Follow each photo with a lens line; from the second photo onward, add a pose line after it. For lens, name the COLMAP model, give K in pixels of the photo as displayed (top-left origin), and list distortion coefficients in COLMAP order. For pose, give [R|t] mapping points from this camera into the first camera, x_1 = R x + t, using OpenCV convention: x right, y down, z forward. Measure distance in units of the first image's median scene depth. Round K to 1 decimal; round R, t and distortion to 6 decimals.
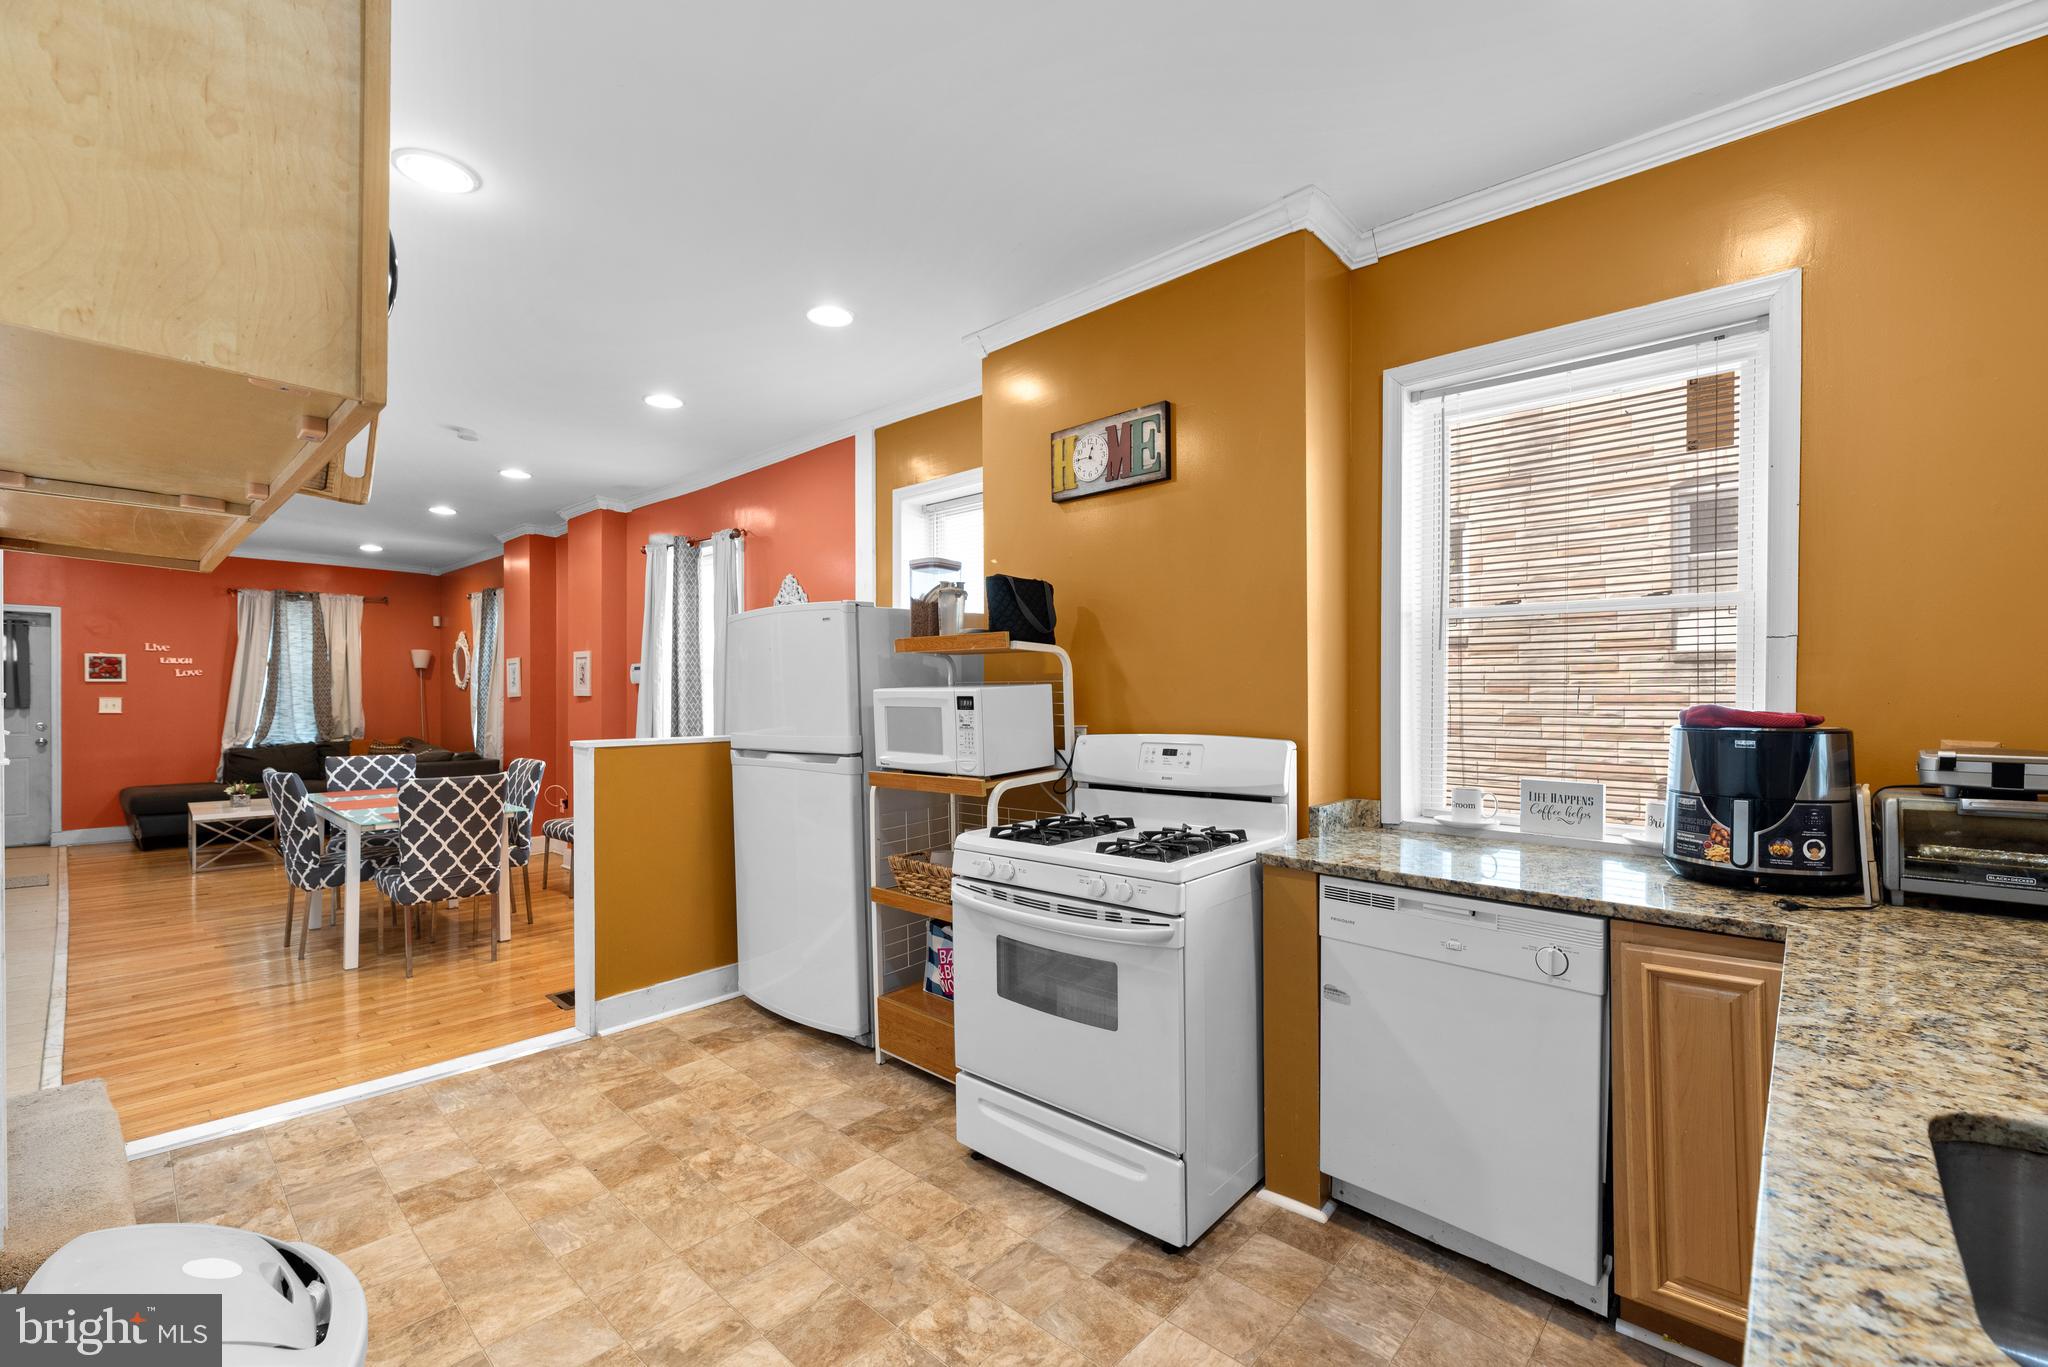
lens RADIAL K [[864.0, 0, 1028.3], [0, 864.0, 704.9], [0, 0, 1]] dist [0.001606, 0.000369]
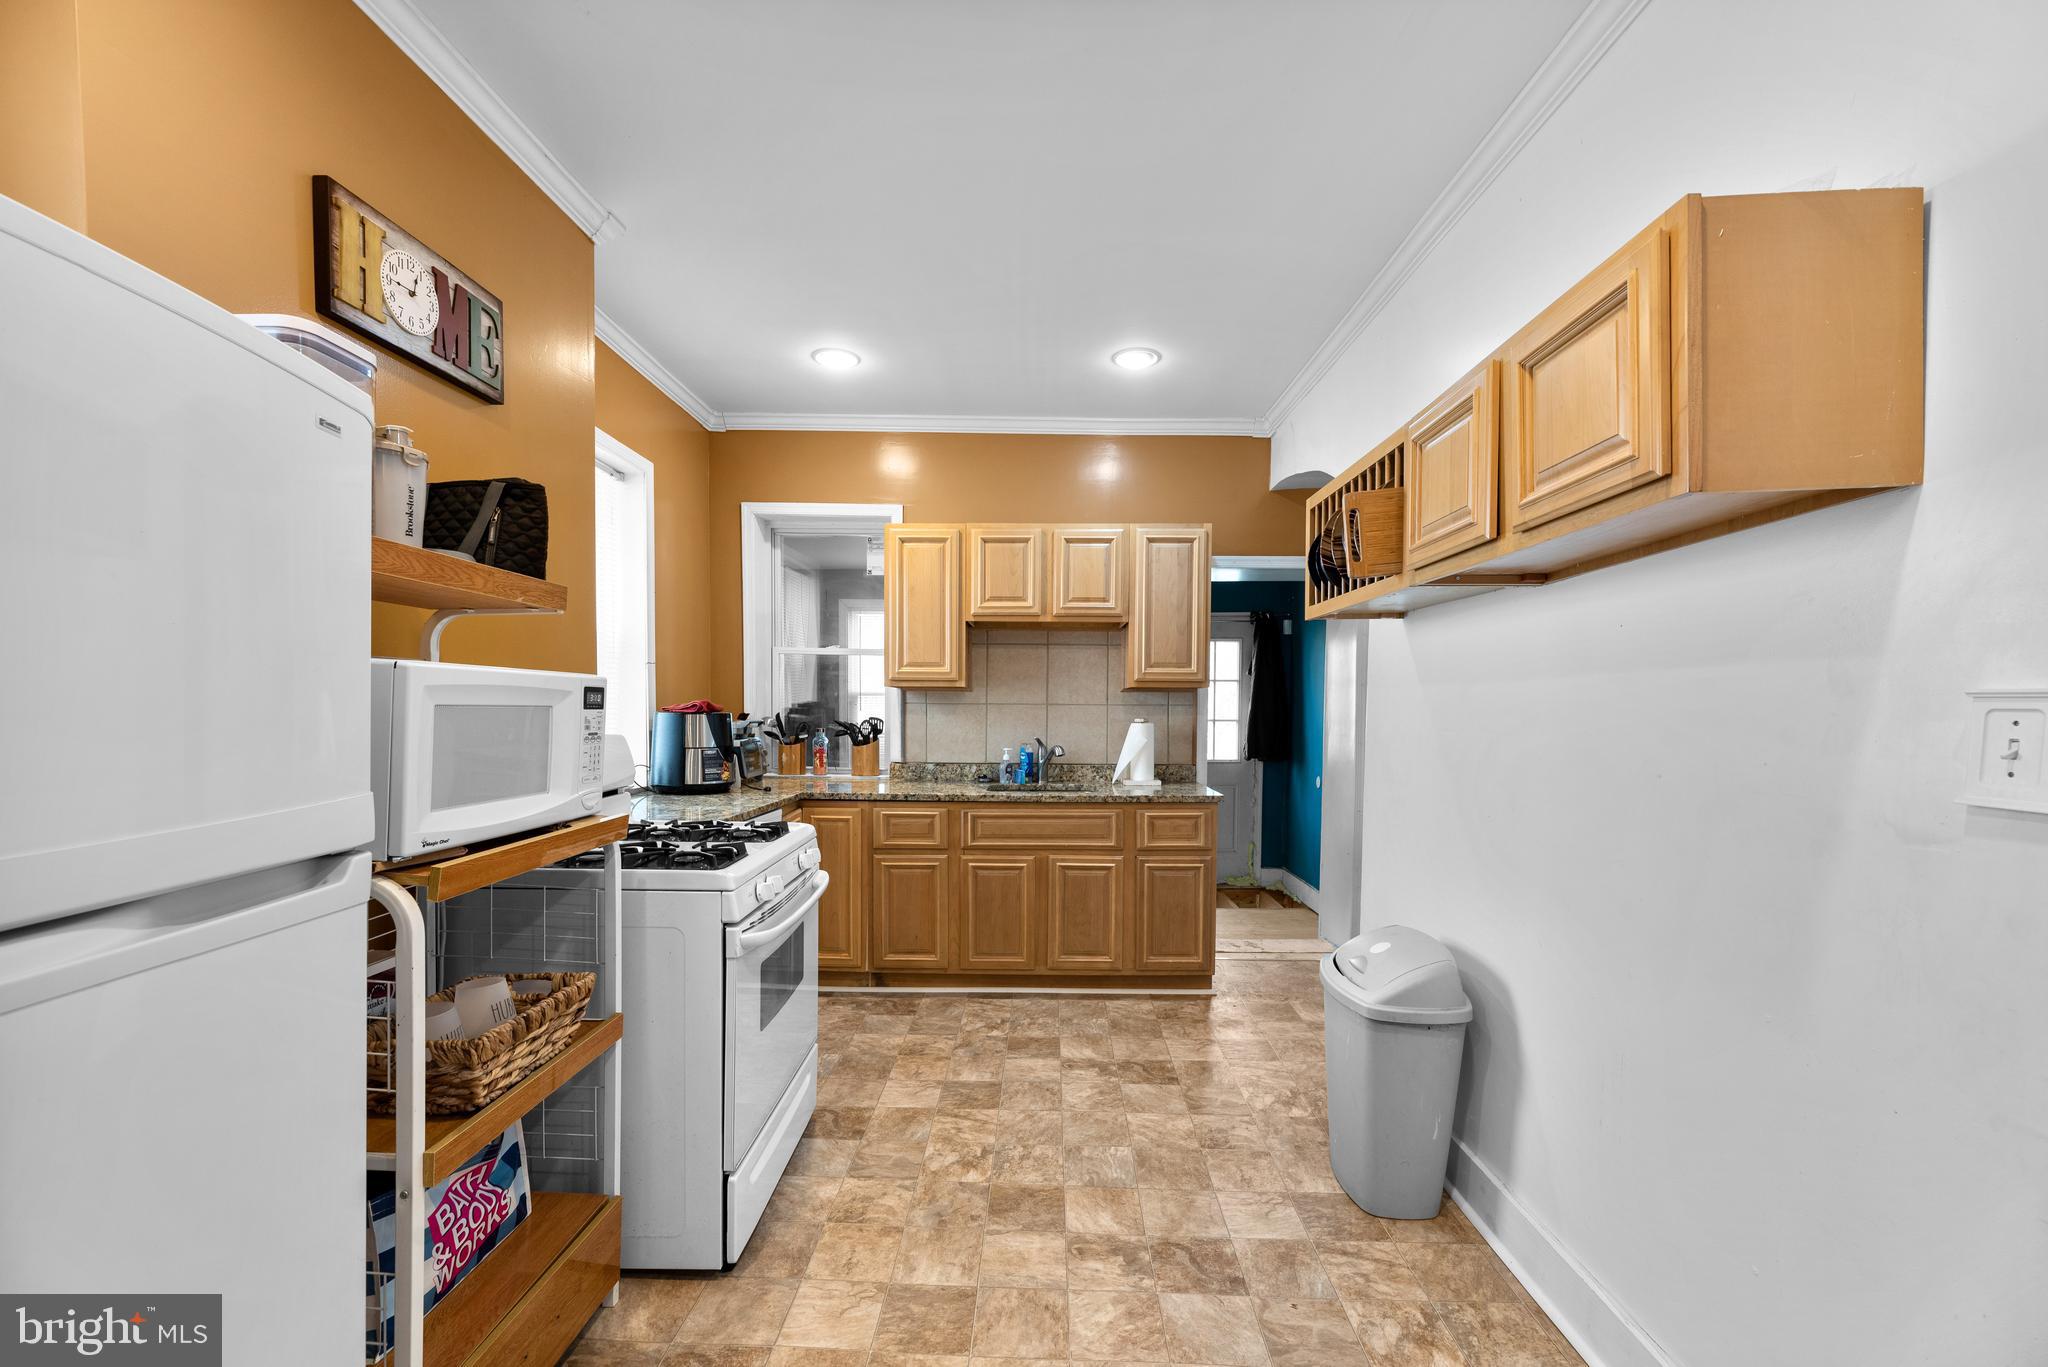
lens RADIAL K [[838.4, 0, 1028.4], [0, 838.4, 744.6], [0, 0, 1]] dist [-0.000936, -0.000488]
pose [[-0.663679, -0.040336, 0.746929, -0.625483], [-0.002263, 0.998649, 0.051919, -0.000655], [-0.748014, 0.032767, -0.662874, 1.004981]]
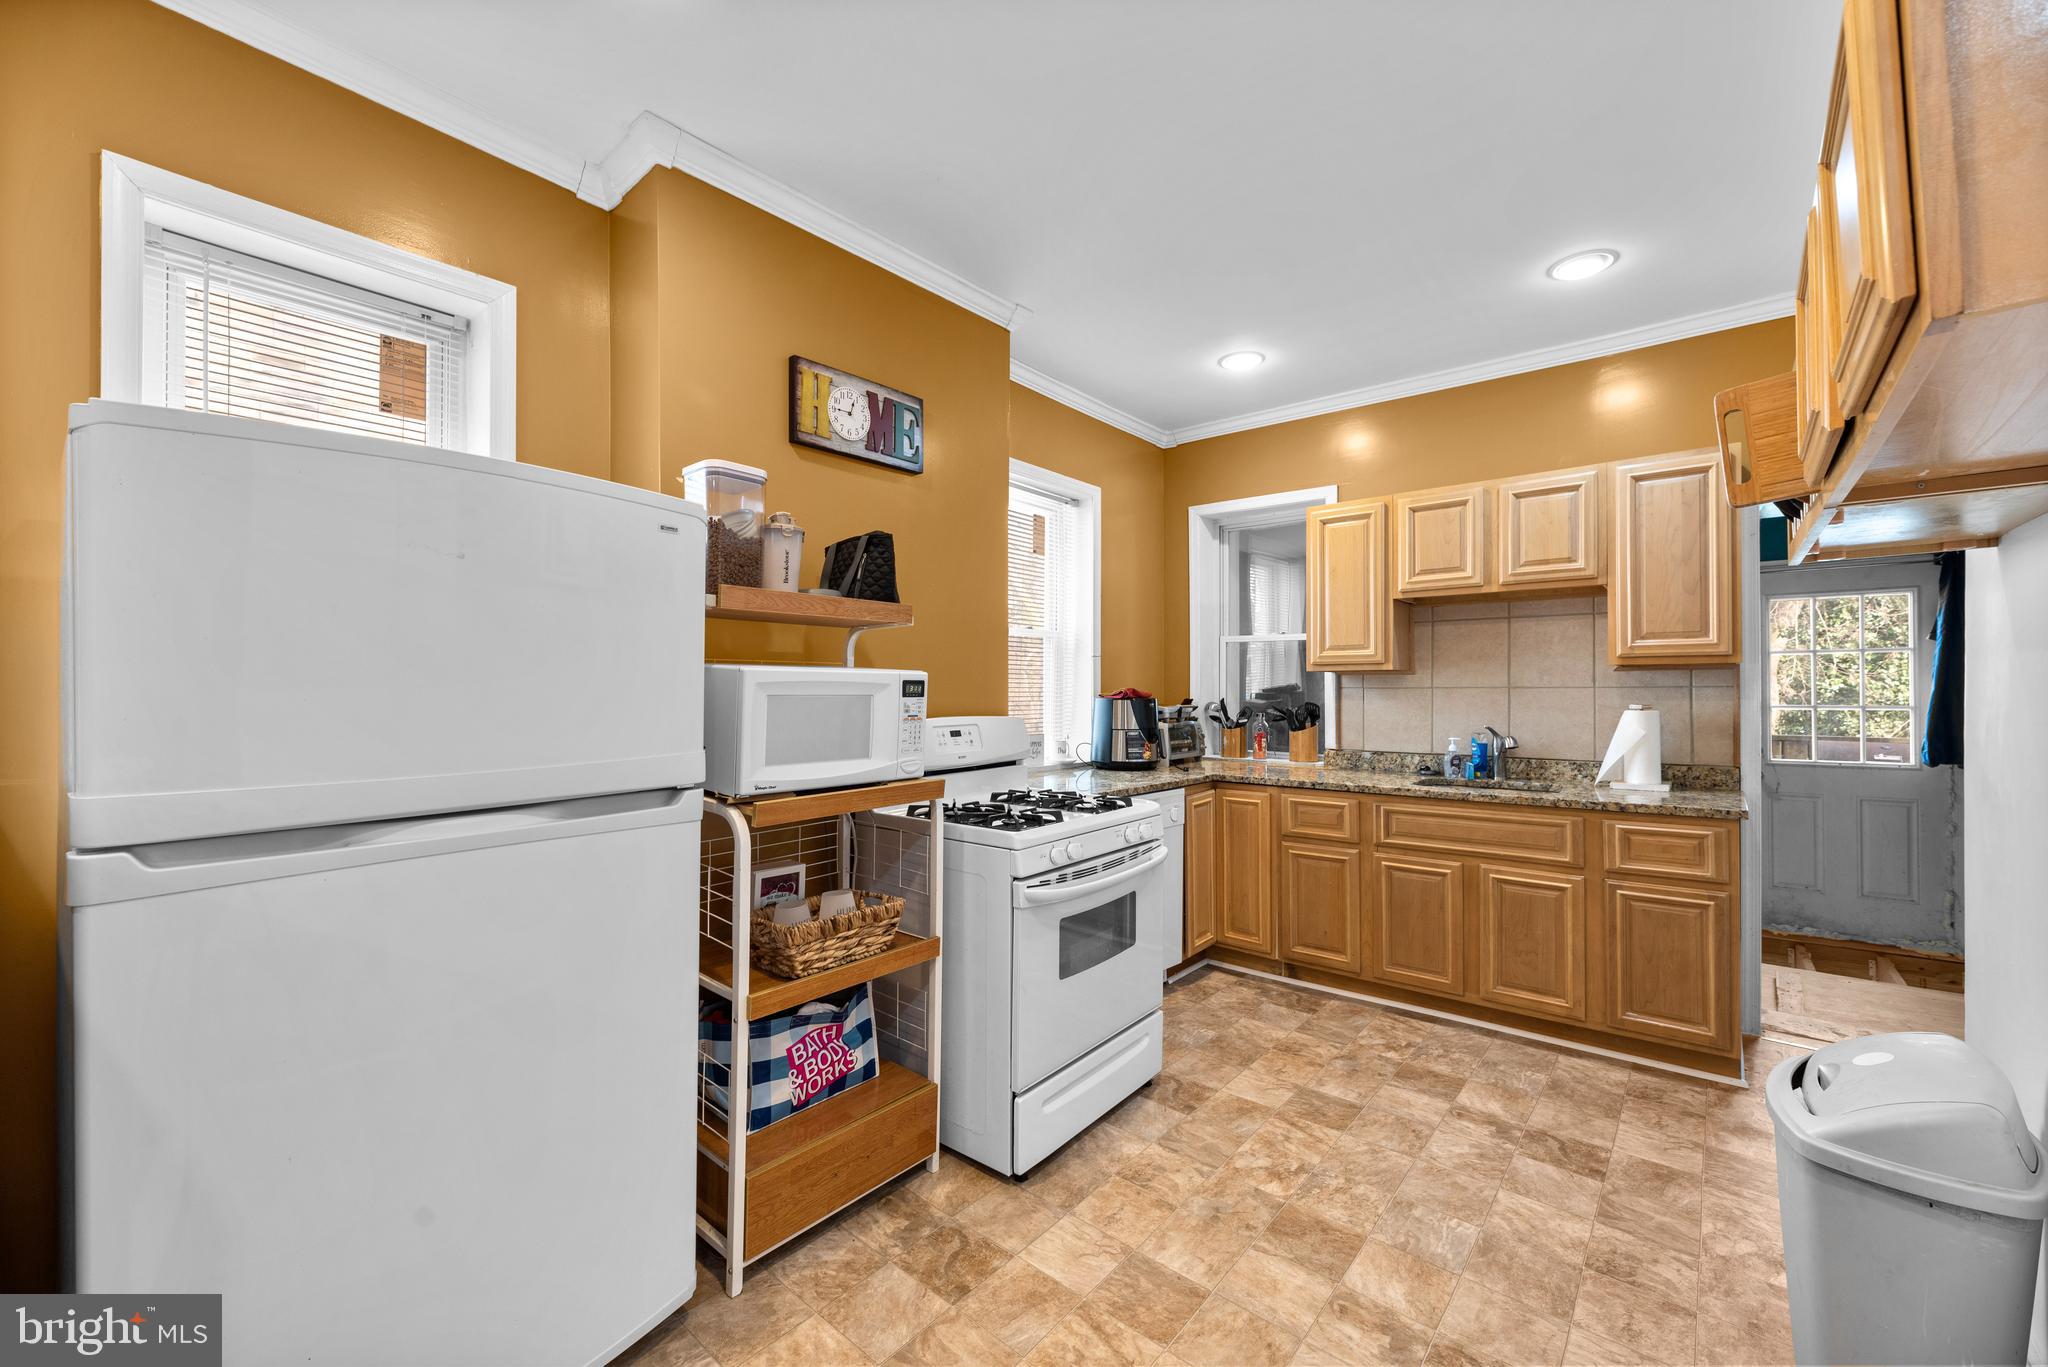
lens RADIAL K [[819.3, 0, 1029.0], [0, 819.3, 686.9], [0, 0, 1]] dist [0.000331, -0.000771]
pose [[-0.046608, 0.001206, 0.998913, -0.728784], [0.009653, 0.999953, -0.000757, -0.001913], [-0.998867, 0.009607, -0.046618, 0.800582]]
